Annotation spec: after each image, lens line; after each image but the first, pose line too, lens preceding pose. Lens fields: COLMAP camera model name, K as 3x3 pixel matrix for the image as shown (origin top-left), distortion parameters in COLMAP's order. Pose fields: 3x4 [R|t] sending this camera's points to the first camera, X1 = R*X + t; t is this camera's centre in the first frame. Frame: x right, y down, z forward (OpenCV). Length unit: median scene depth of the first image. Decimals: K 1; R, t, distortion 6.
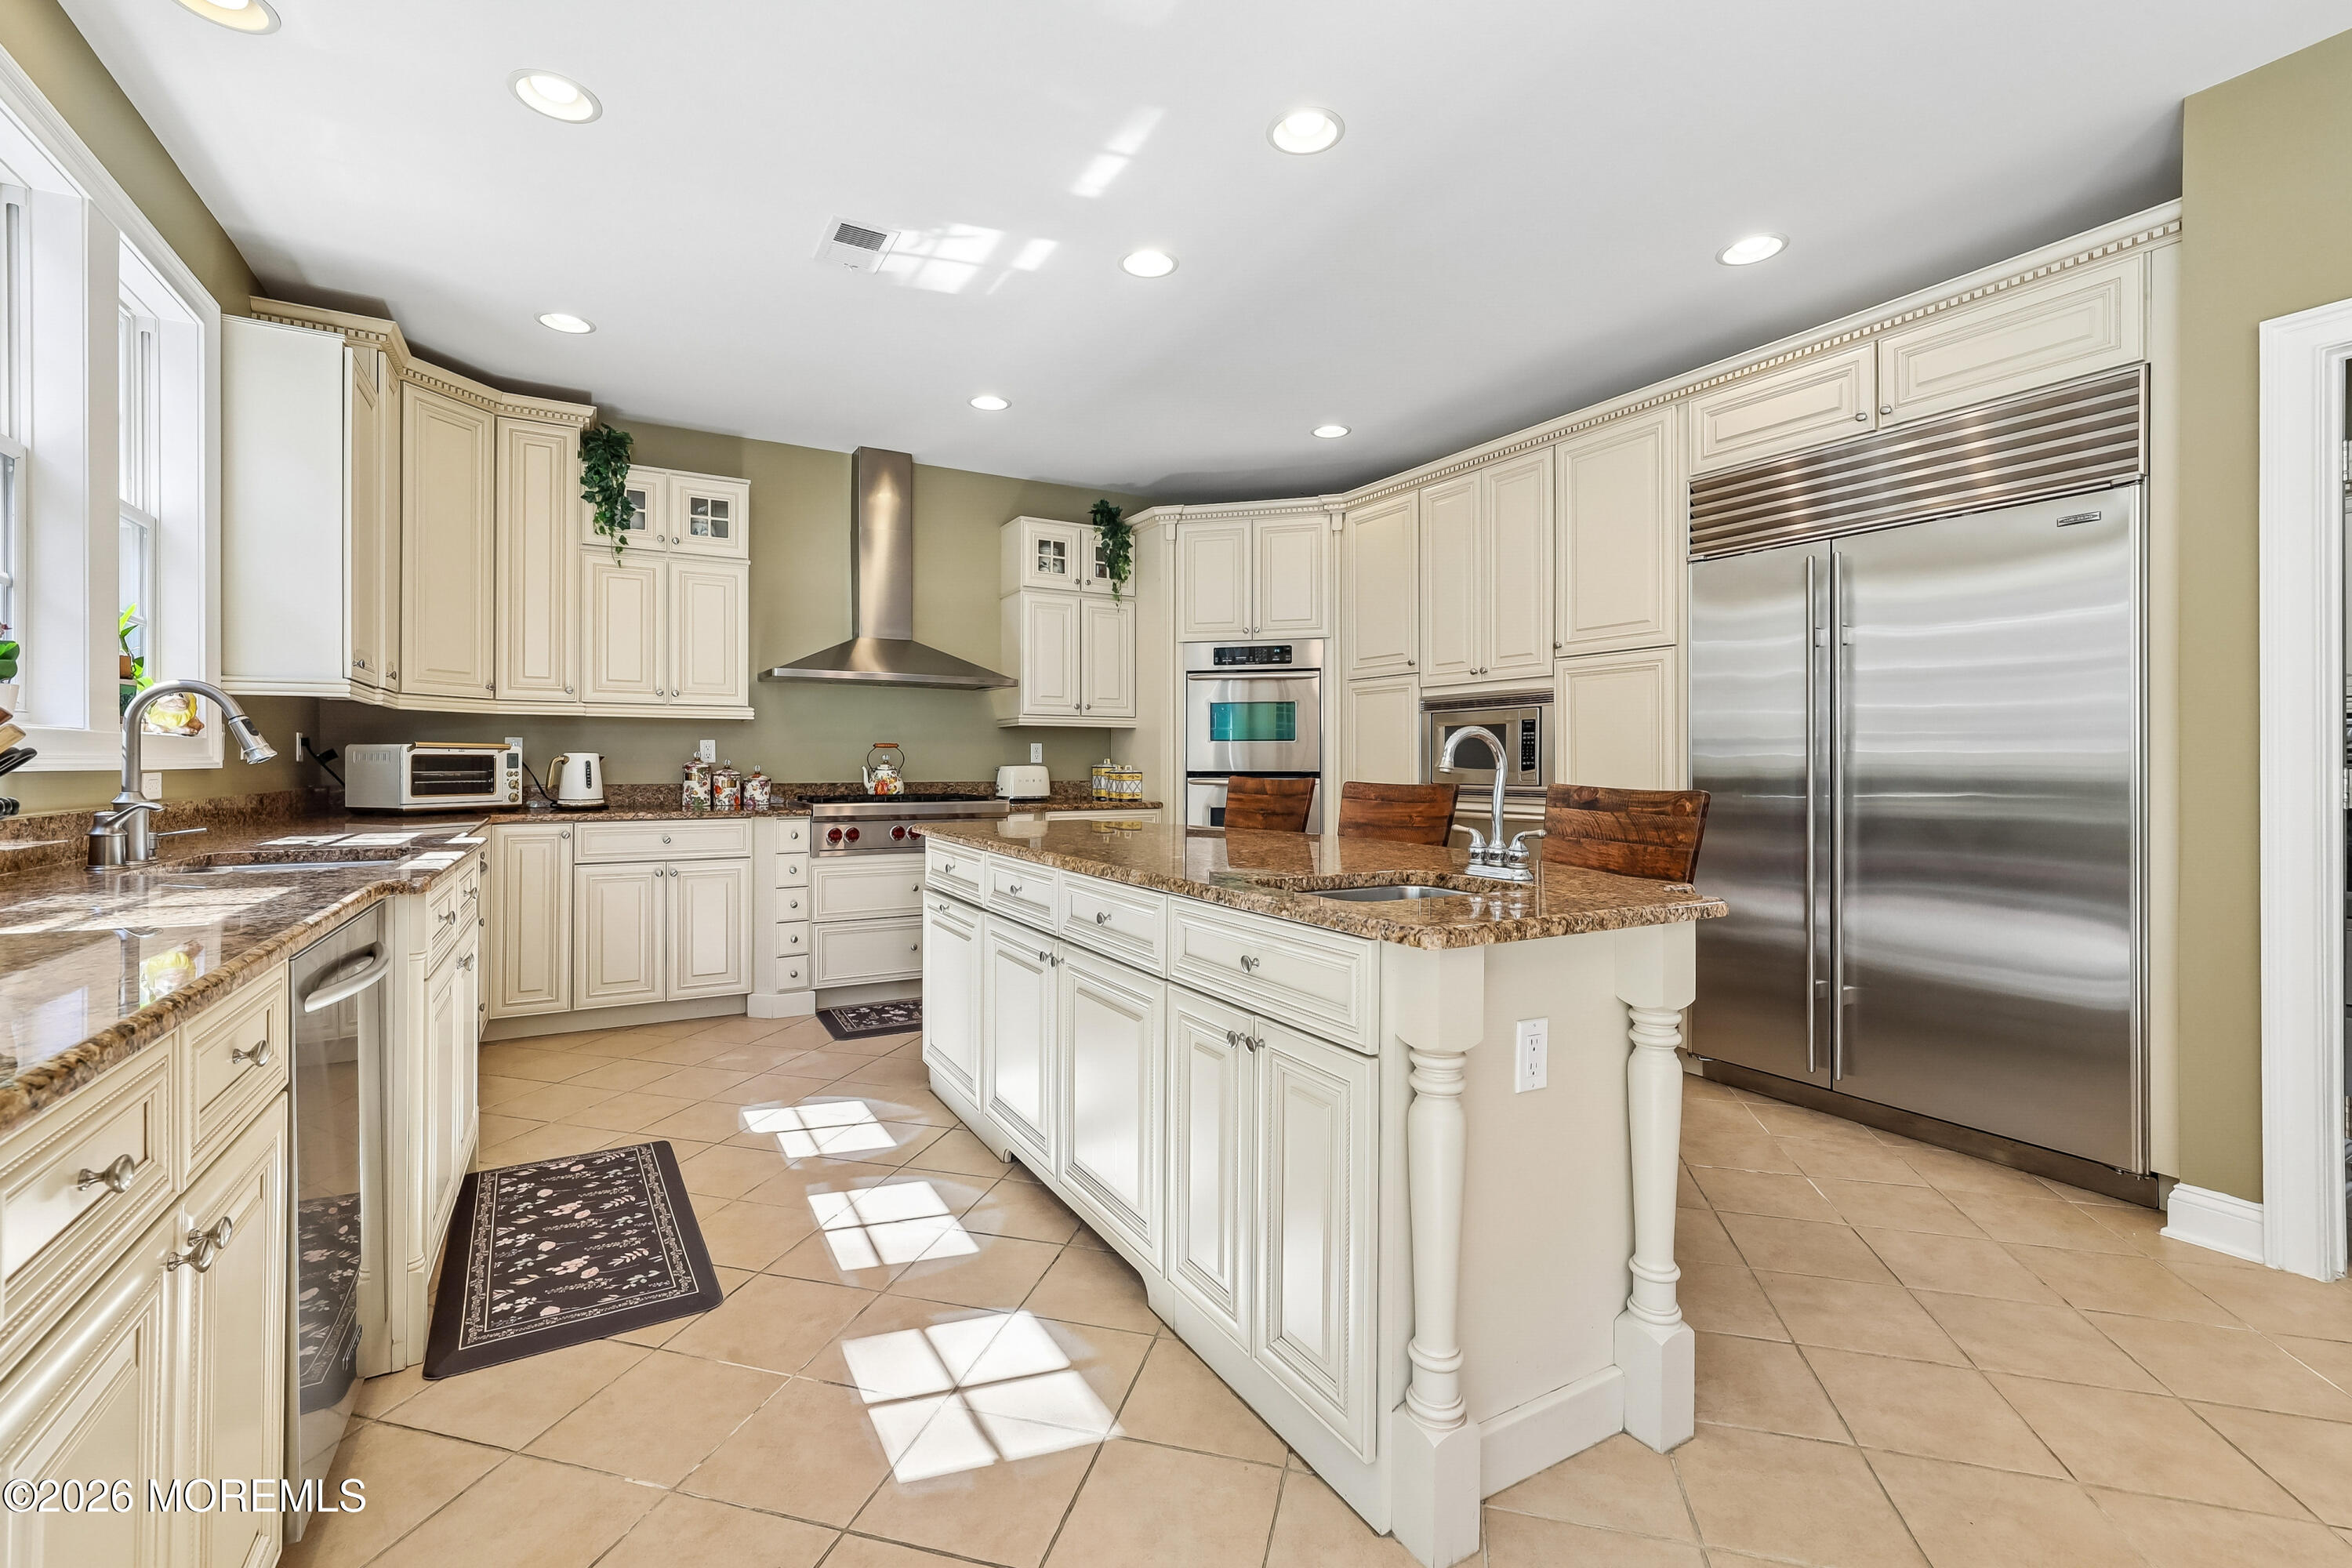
lens RADIAL K [[1007.0, 0, 1168.4], [0, 1007.0, 762.1], [0, 0, 1]] dist [-0.003379, 0.000314]
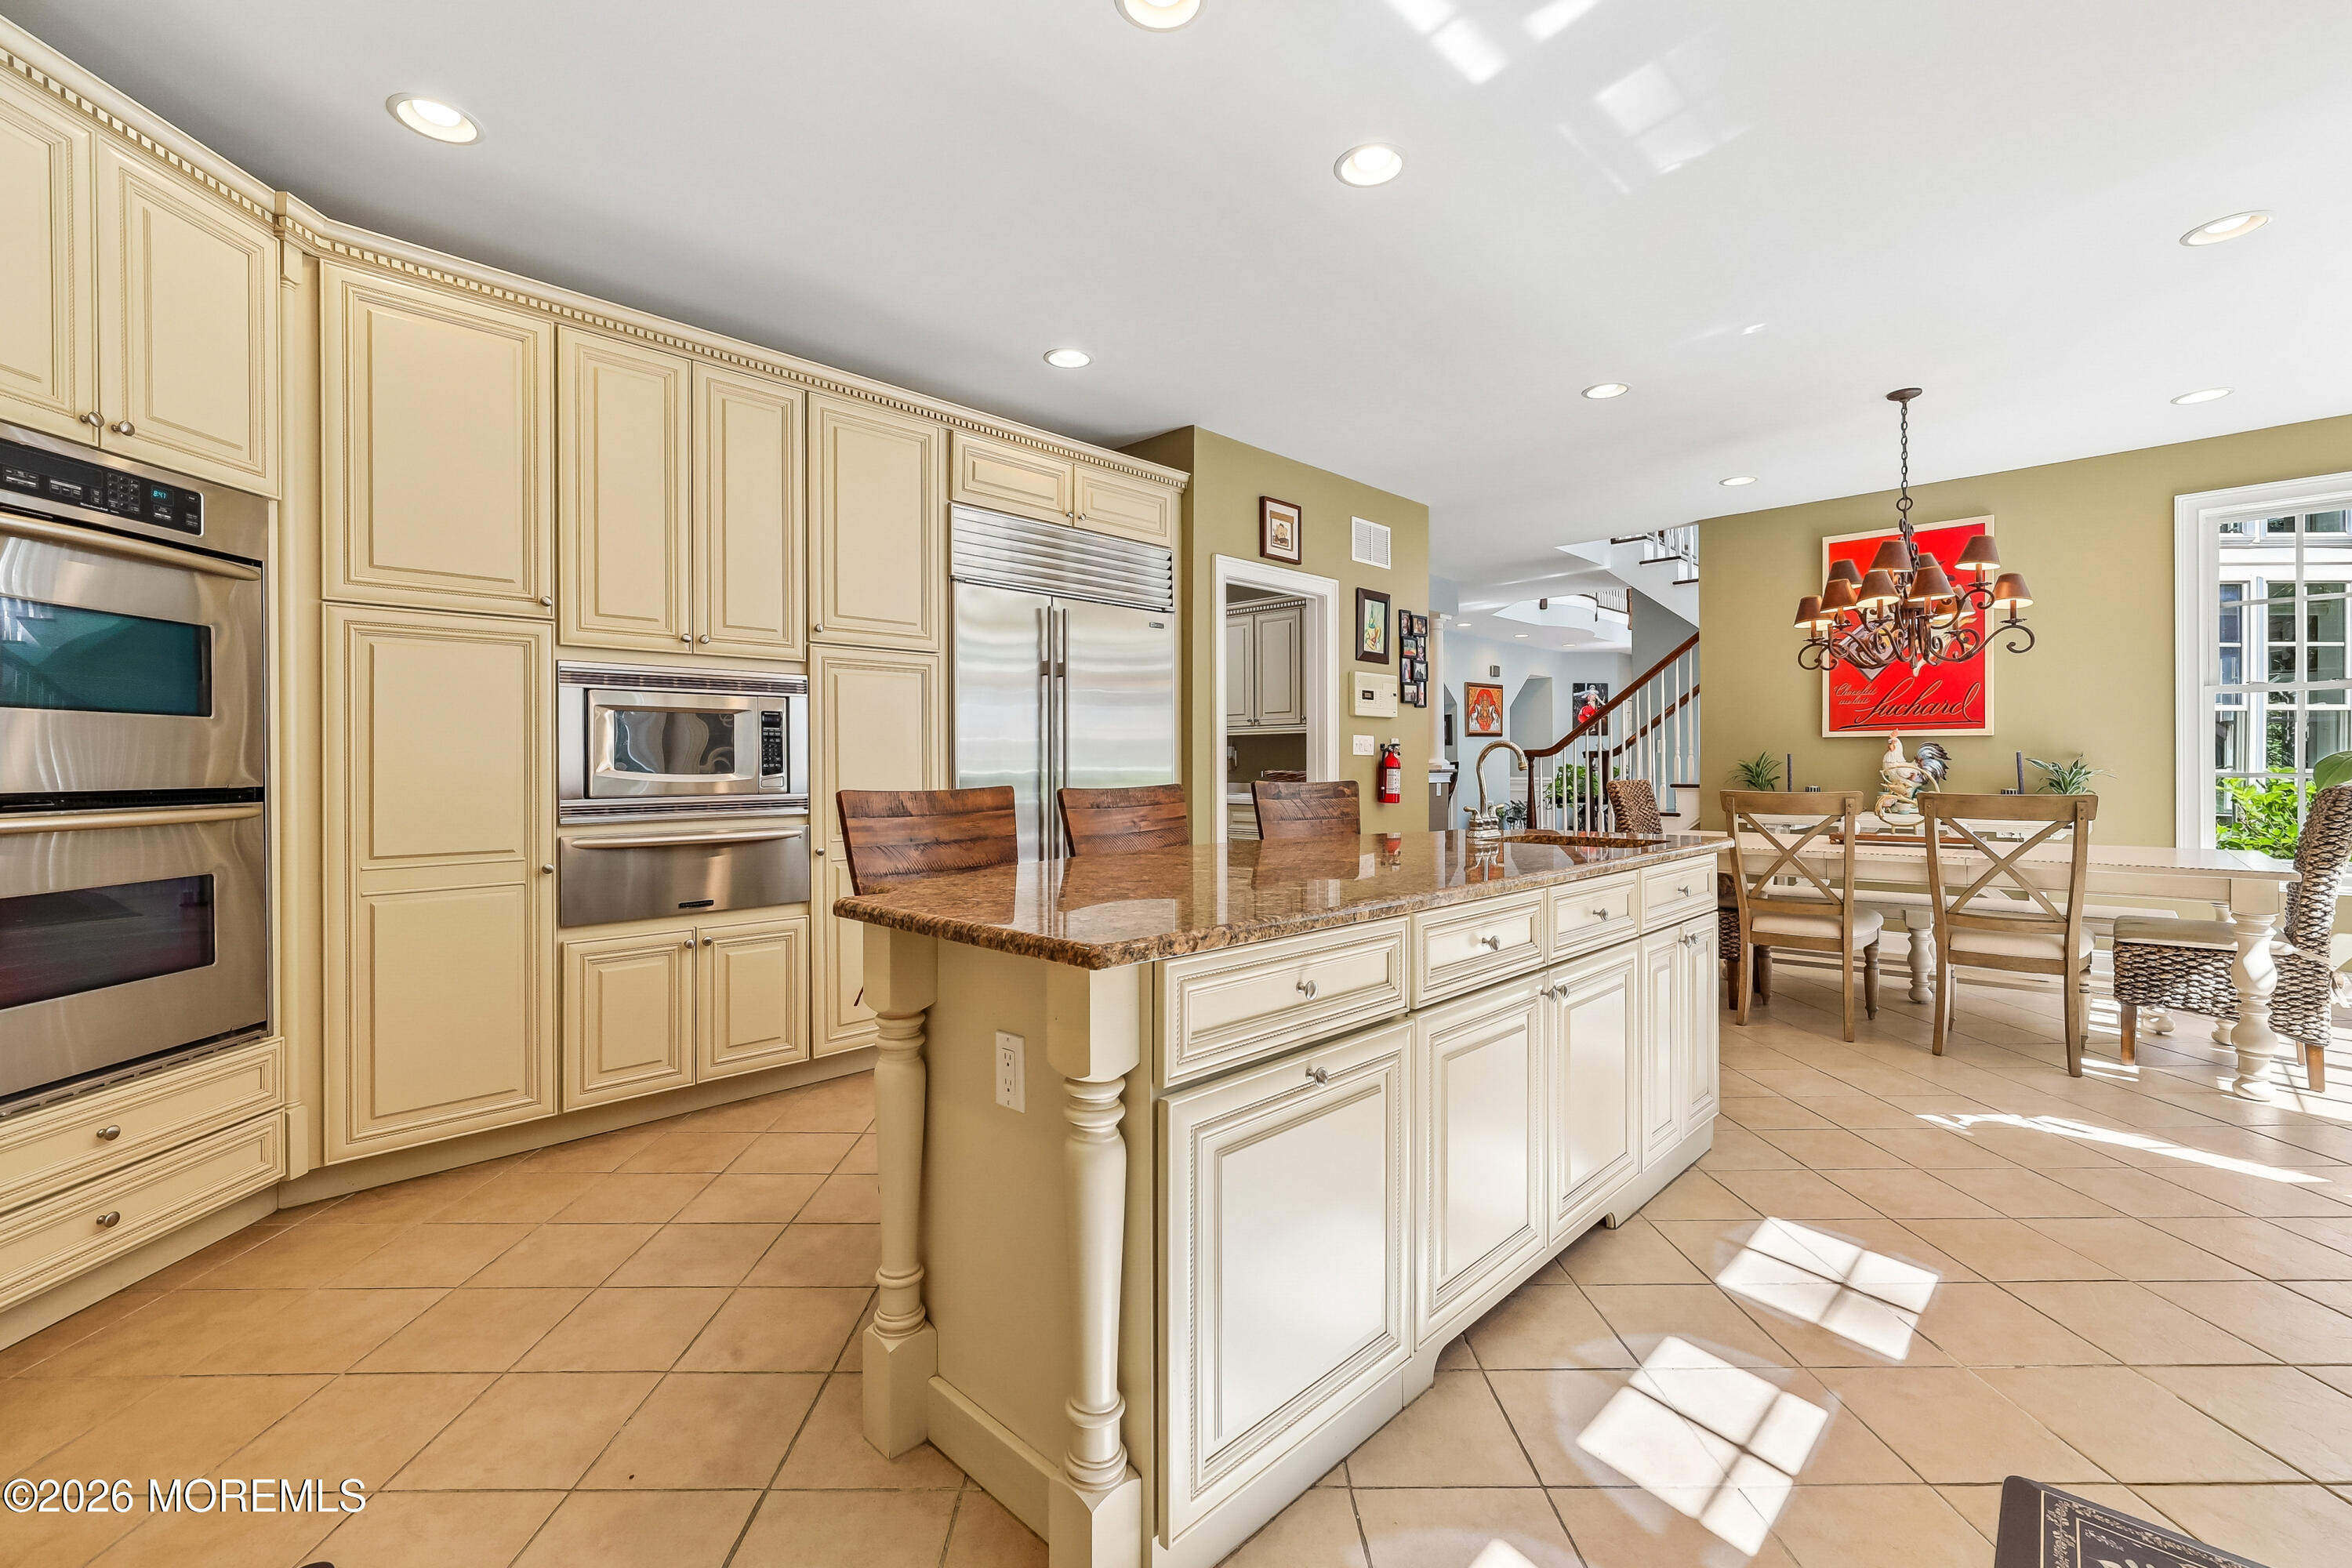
lens RADIAL K [[1007.0, 0, 1186.2], [0, 1007.0, 756.9], [0, 0, 1]] dist [-0.003379, 0.000314]
pose [[-0.274831, 0.002863, 0.961488, -0.444916], [-0.000103, 0.999995, -0.003007, -0.003507], [-0.961492, -0.000925, -0.274830, 0.801328]]
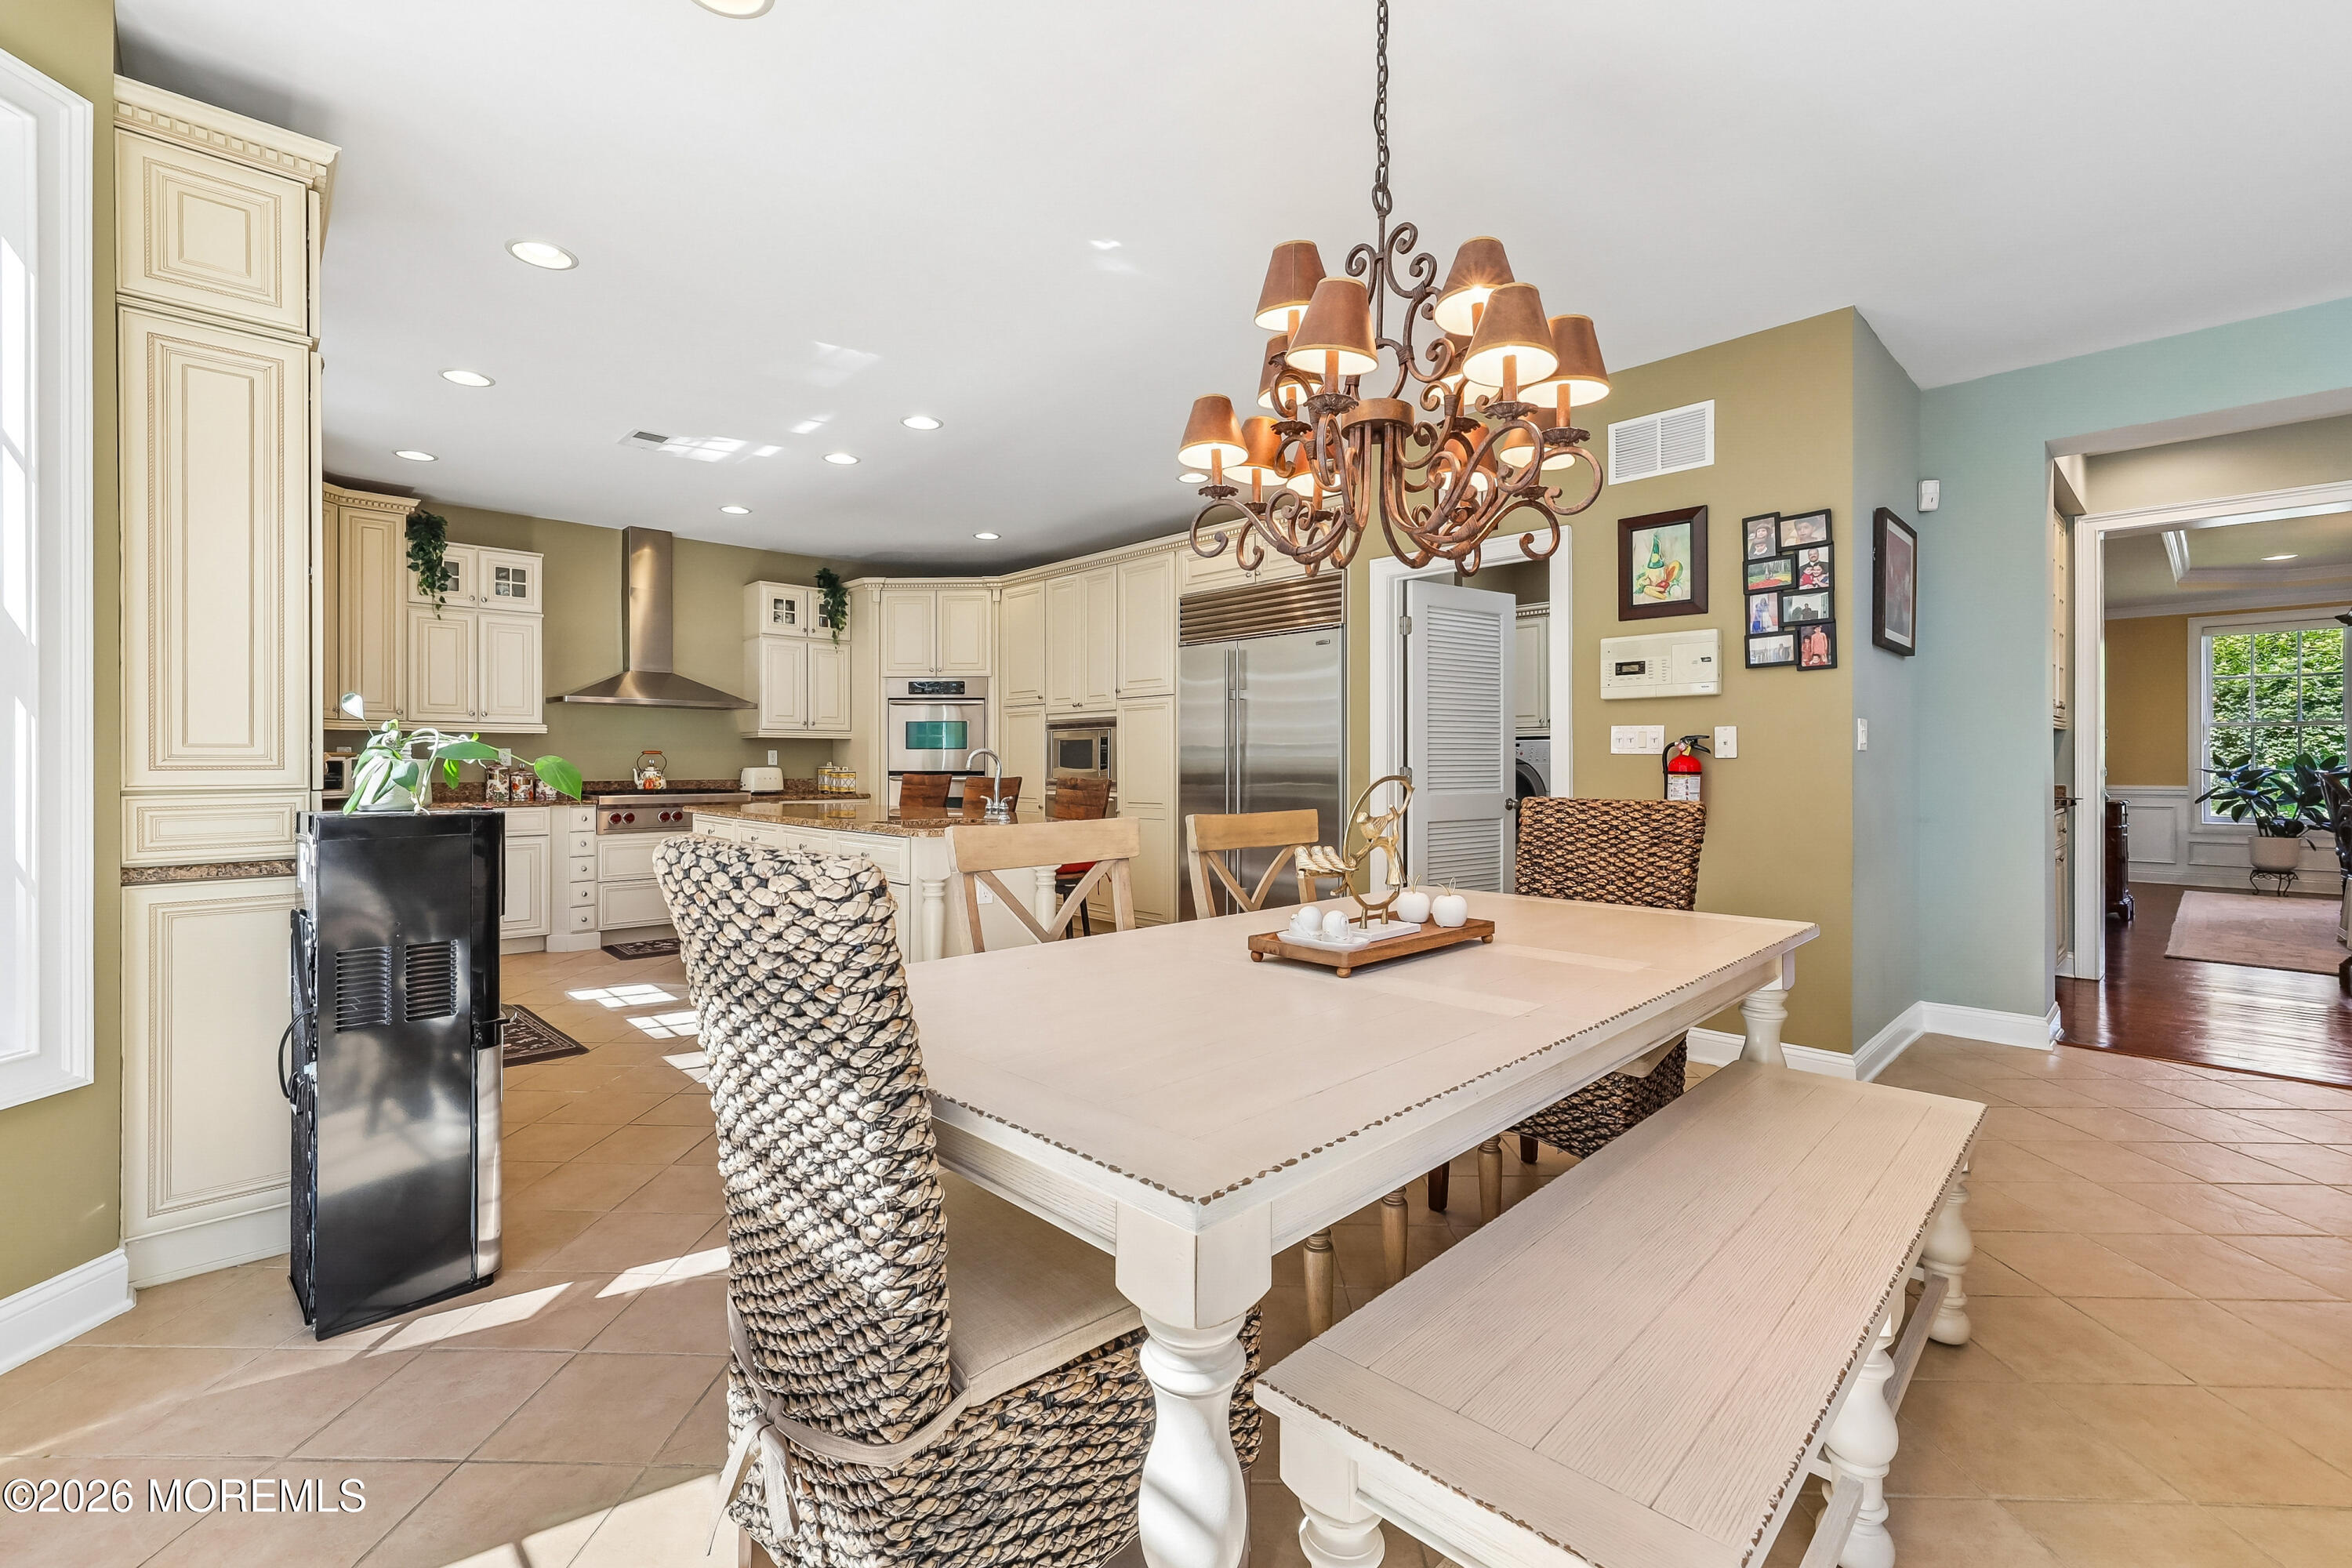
lens RADIAL K [[1007.0, 0, 1164.5], [0, 1007.0, 761.4], [0, 0, 1]] dist [-0.003379, 0.000314]
pose [[0.972782, -0.001752, 0.231716, 0.076000], [0.002185, 0.999996, -0.001614, -0.001433], [-0.231712, 0.002076, 0.972782, -0.486206]]
